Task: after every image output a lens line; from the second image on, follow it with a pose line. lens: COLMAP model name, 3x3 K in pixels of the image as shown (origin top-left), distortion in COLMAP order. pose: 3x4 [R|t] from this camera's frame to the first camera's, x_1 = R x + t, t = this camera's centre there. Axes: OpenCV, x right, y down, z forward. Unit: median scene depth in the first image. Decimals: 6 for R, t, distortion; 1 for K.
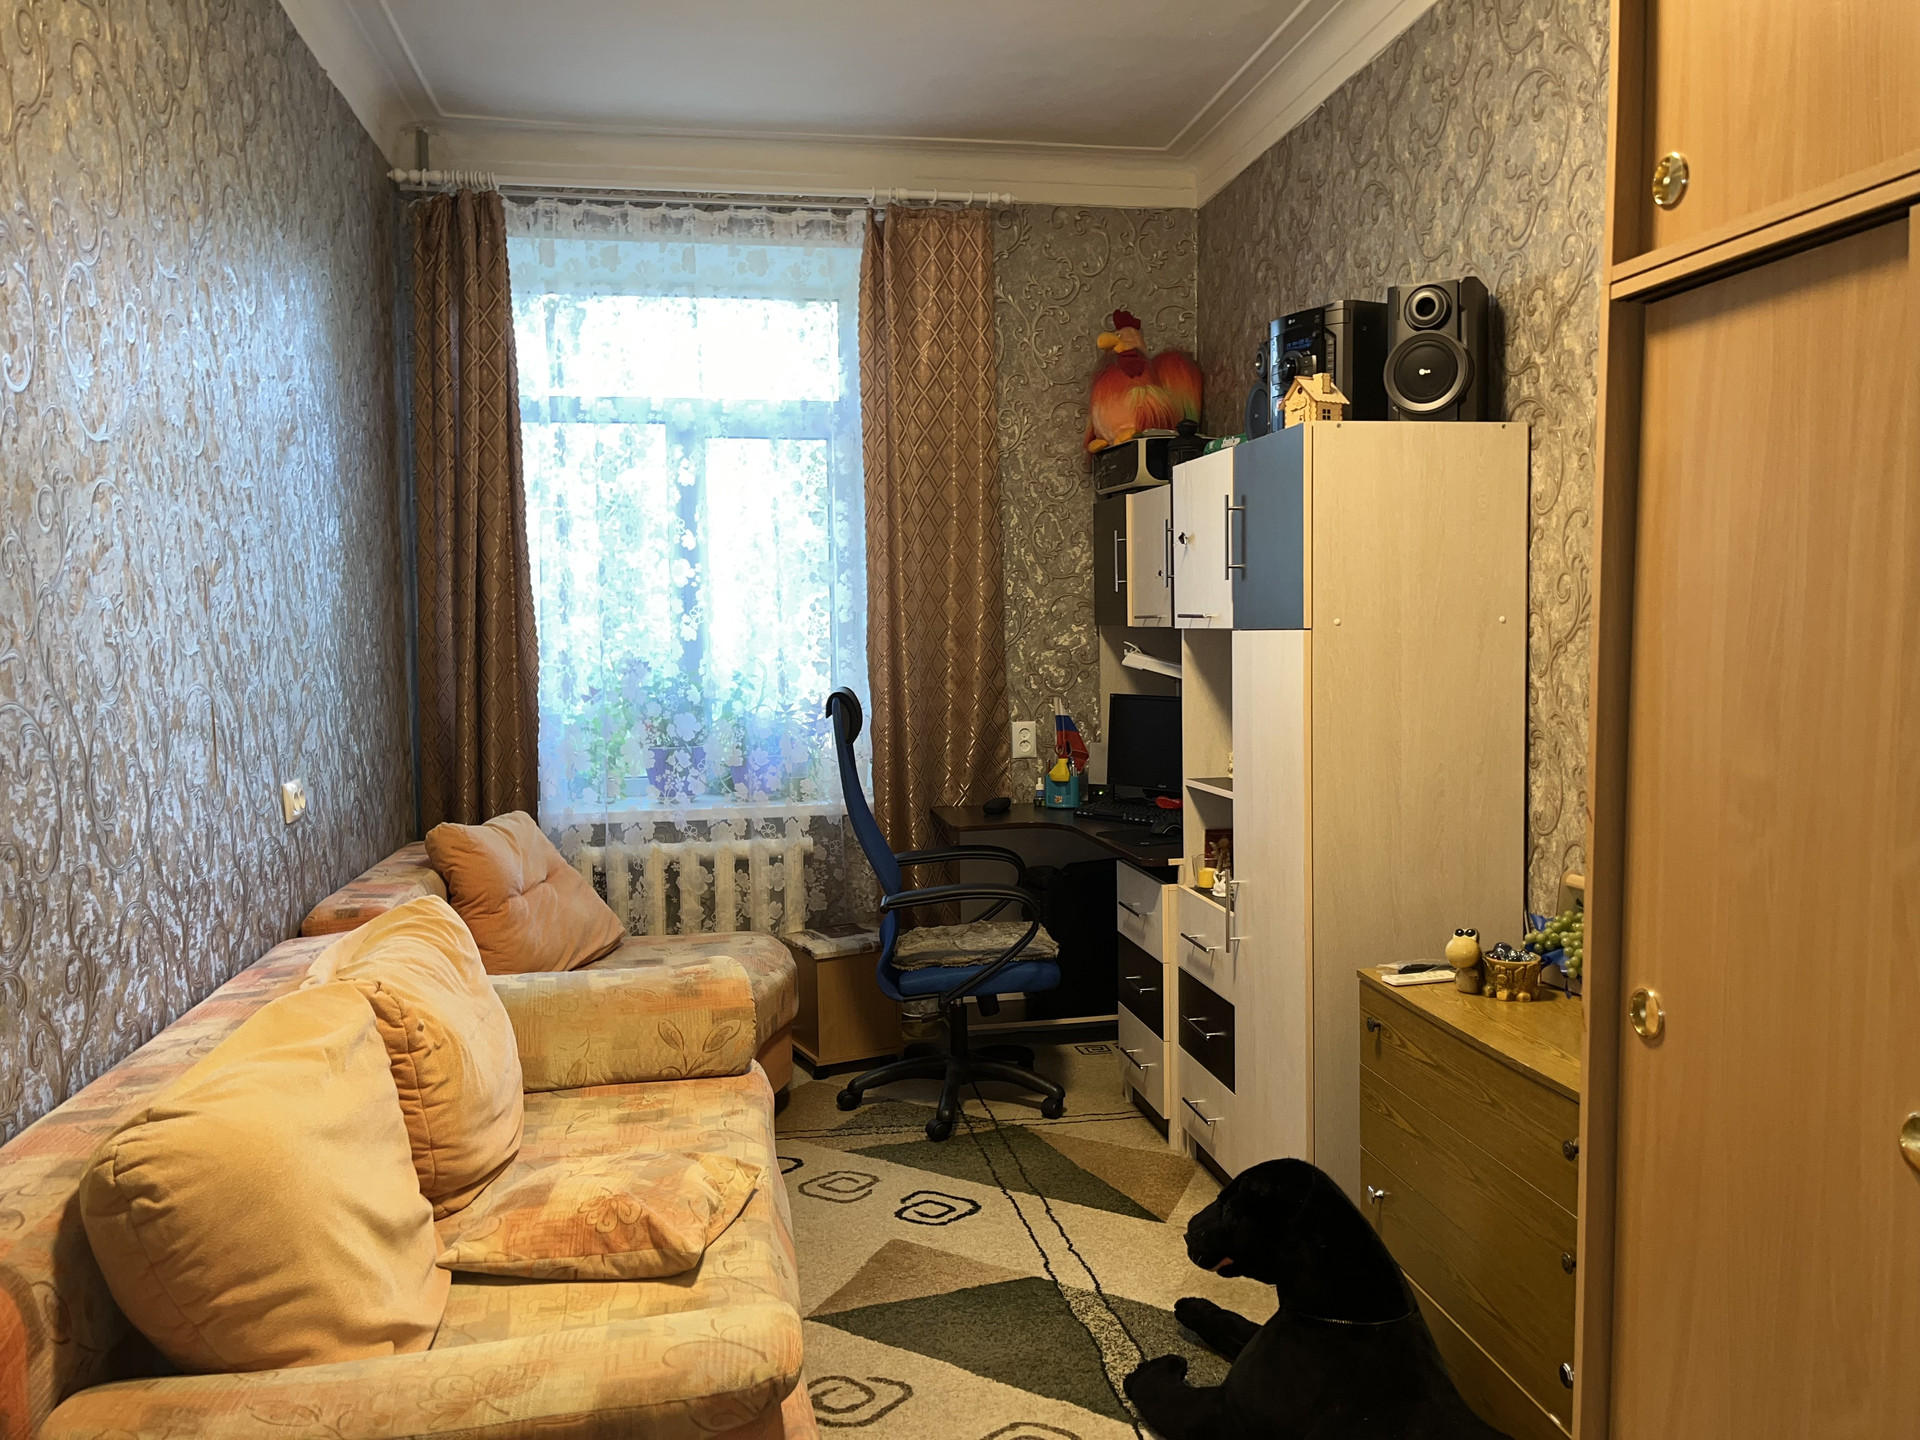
lens RADIAL K [[1457.8, 0, 968.2], [0, 1457.8, 719.8], [0, 0, 1]] dist [0.058497, -0.065799]
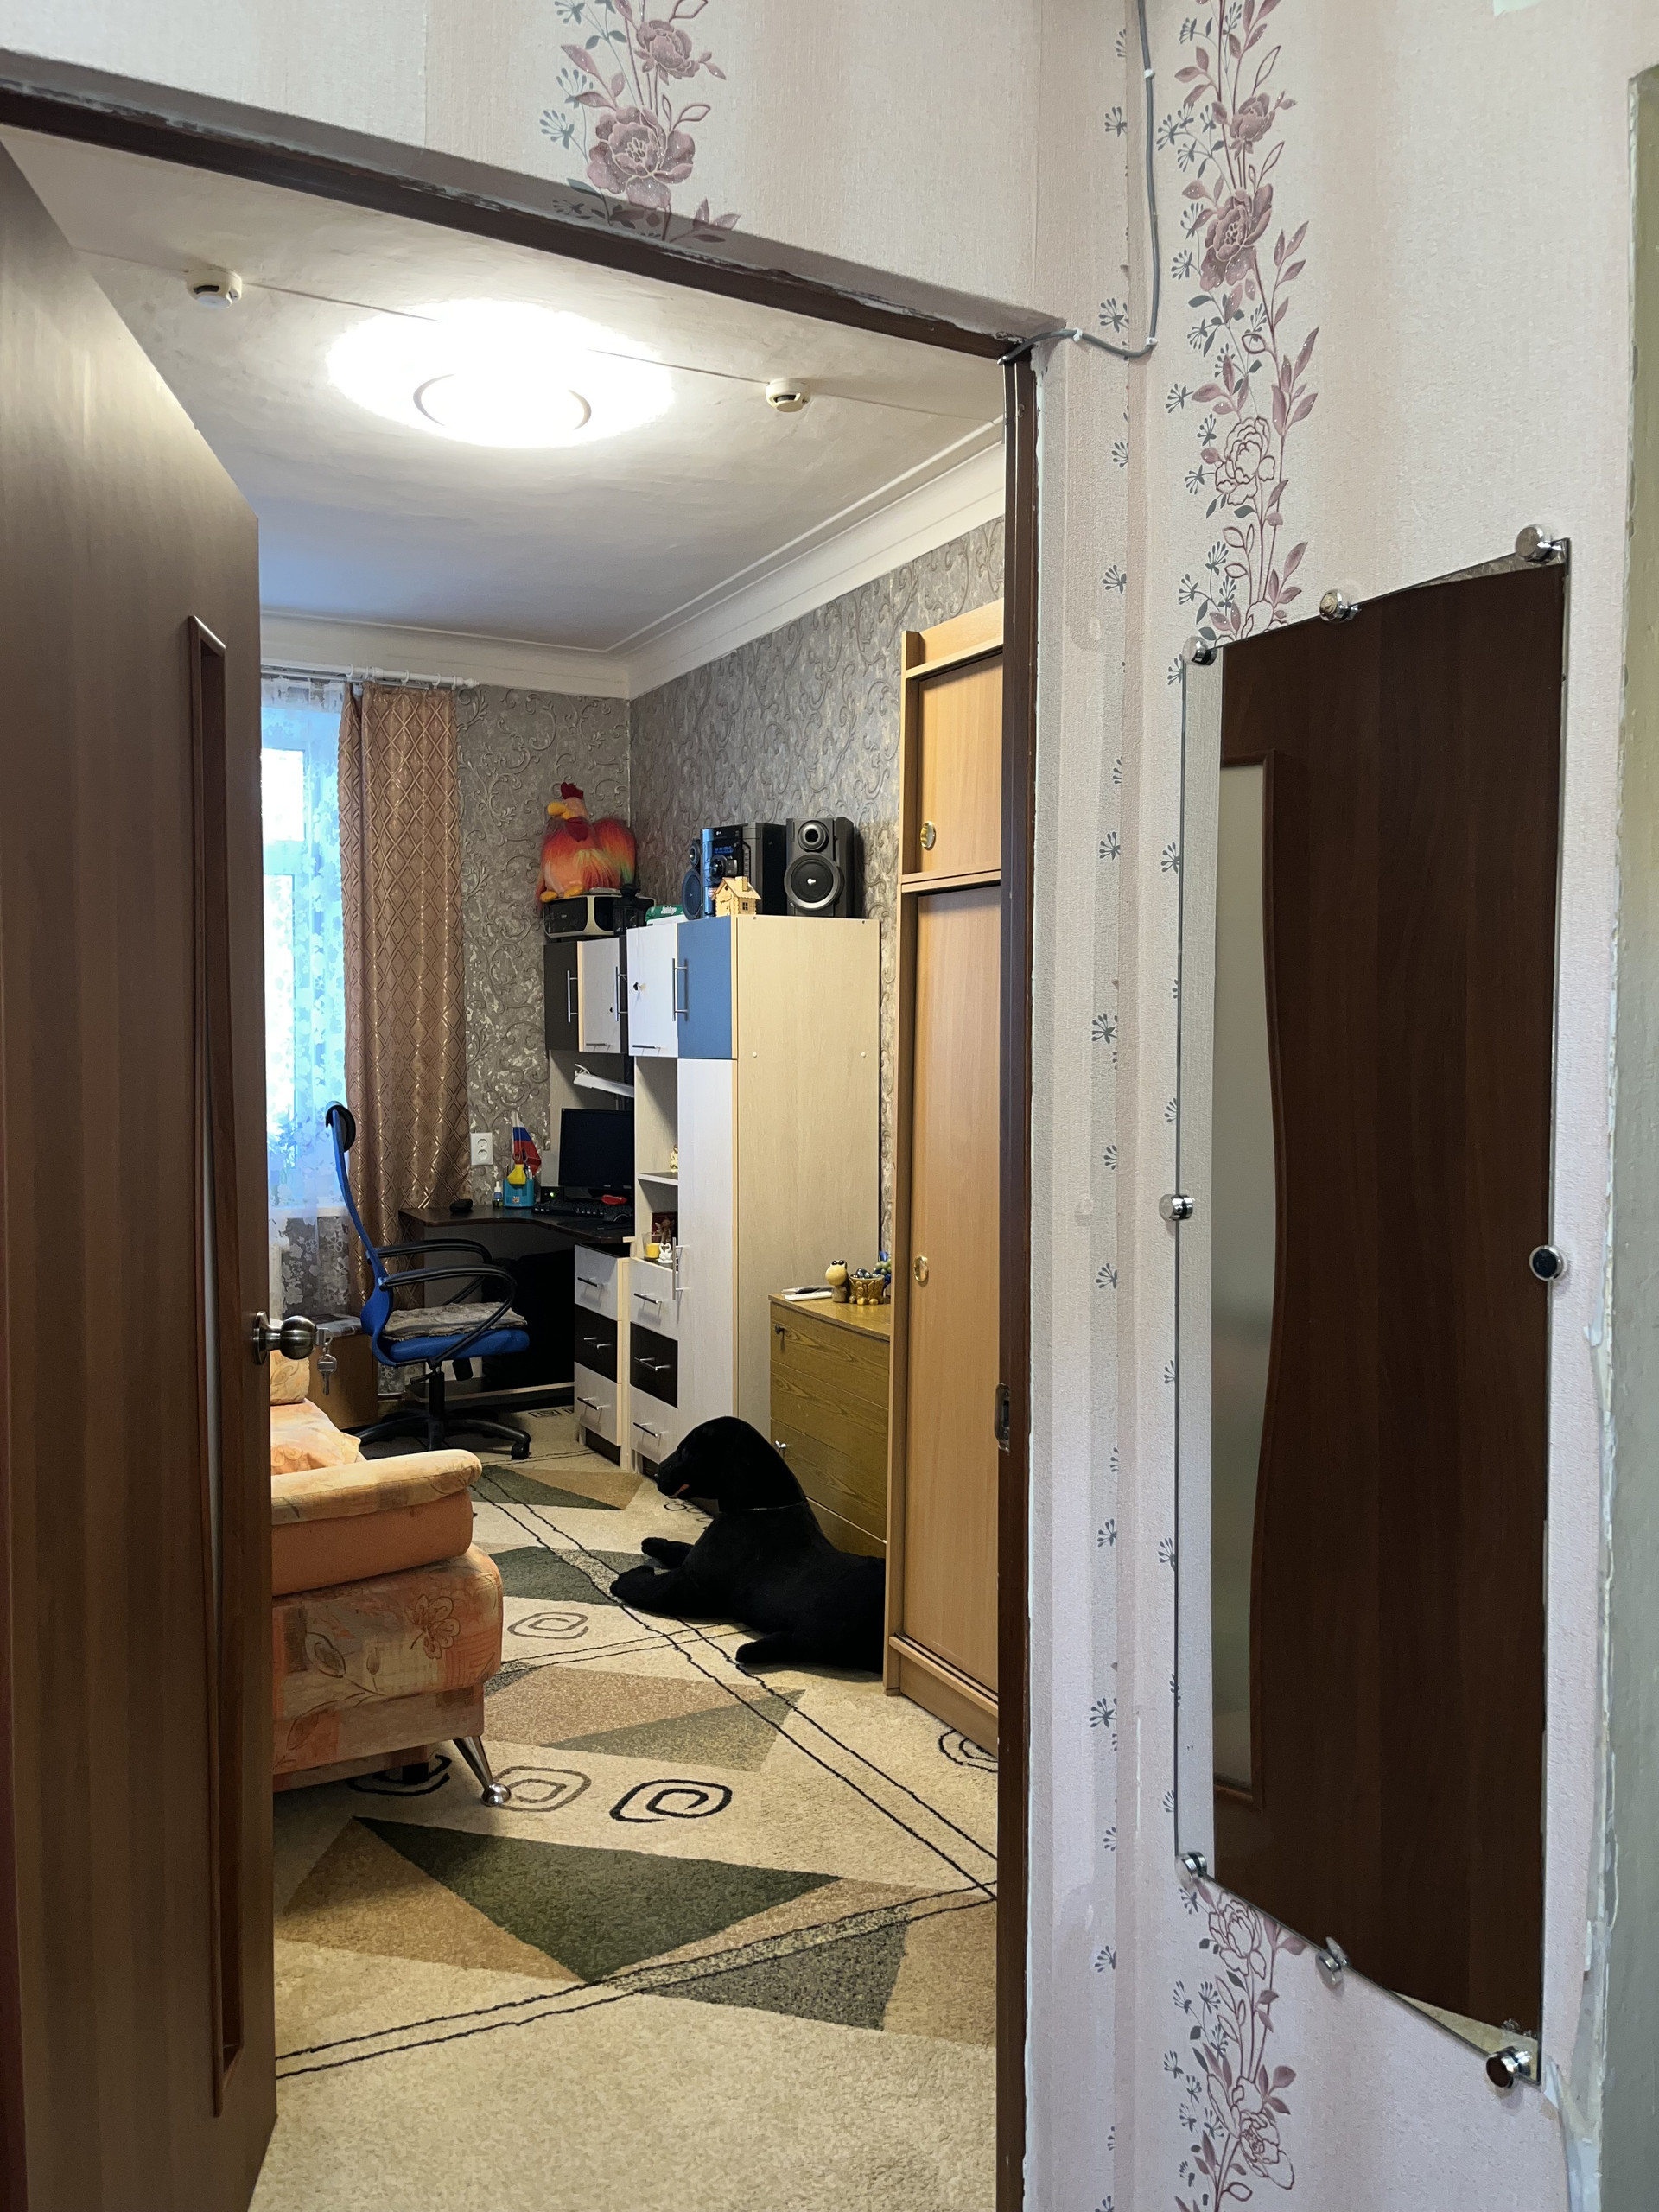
lens RADIAL K [[1679.5, 0, 842.3], [0, 1679.5, 1106.8], [0, 0, 1]] dist [0.058497, -0.065799]
pose [[0.951067, 0.003786, 0.308961, -0.132305], [0.004025, 0.999688, -0.024640, 0.018789], [-0.308958, 0.024678, 0.950755, -0.447596]]
